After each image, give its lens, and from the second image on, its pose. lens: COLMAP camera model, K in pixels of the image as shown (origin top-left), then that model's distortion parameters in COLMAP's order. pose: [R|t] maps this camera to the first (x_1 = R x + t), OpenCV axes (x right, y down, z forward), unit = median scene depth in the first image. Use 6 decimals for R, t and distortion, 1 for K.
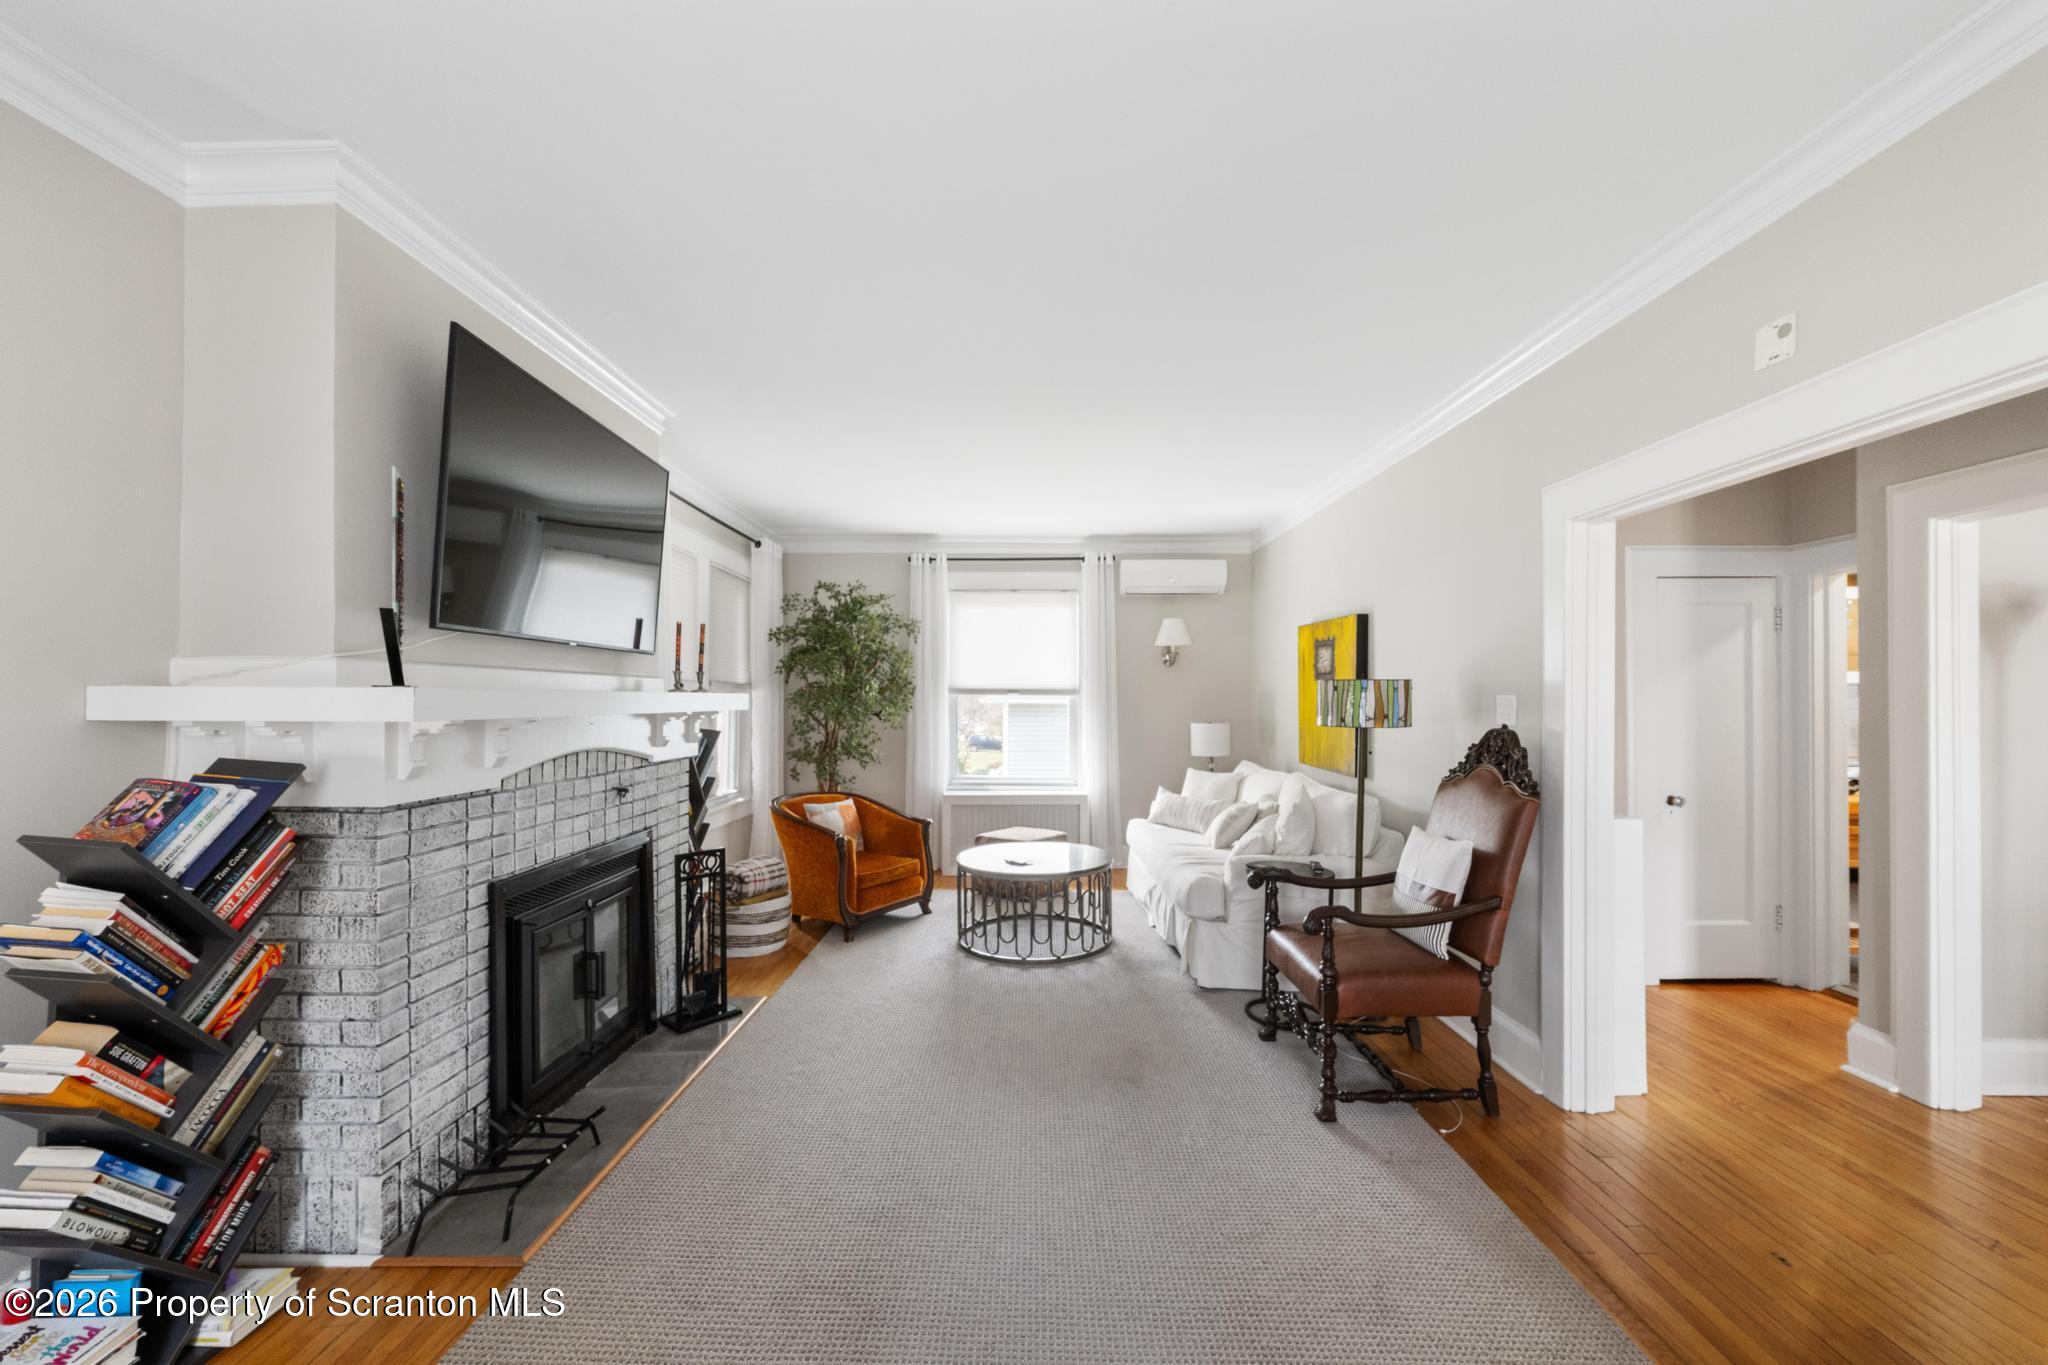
lens RADIAL K [[803.8, 0, 1039.3], [0, 803.8, 702.4], [0, 0, 1]] dist [0.000087, 0.000311]
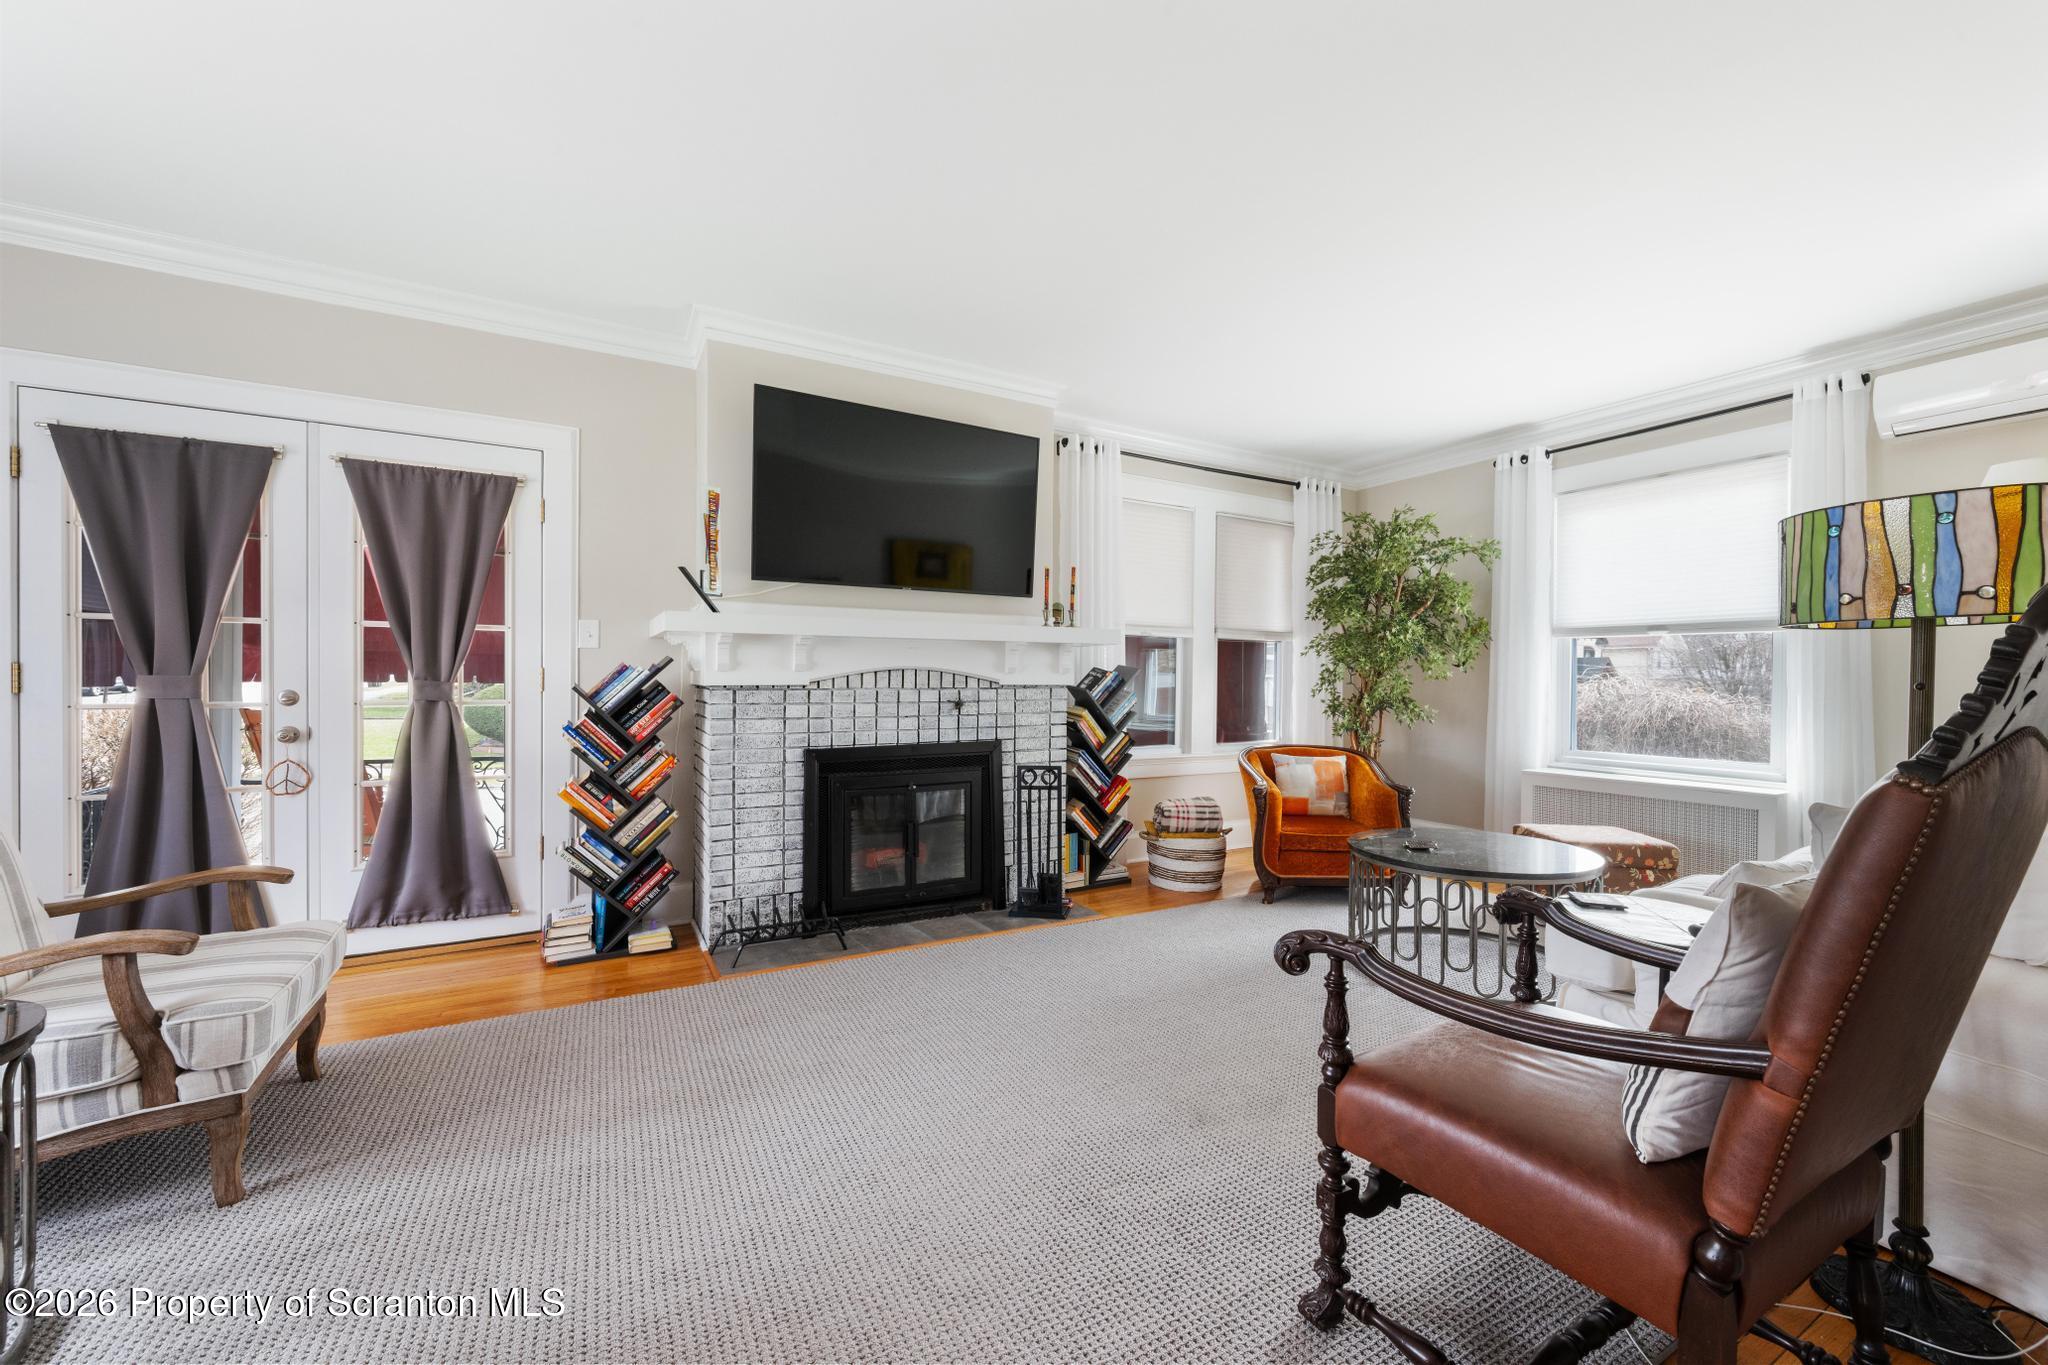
lens RADIAL K [[803.8, 0, 1036.9], [0, 803.8, 691.5], [0, 0, 1]] dist [0.000087, 0.000311]
pose [[0.493043, 0.015985, -0.869858, 0.825647], [-0.008410, 0.999872, 0.013608, 0.094468], [0.869964, 0.000606, 0.493114, 0.638376]]
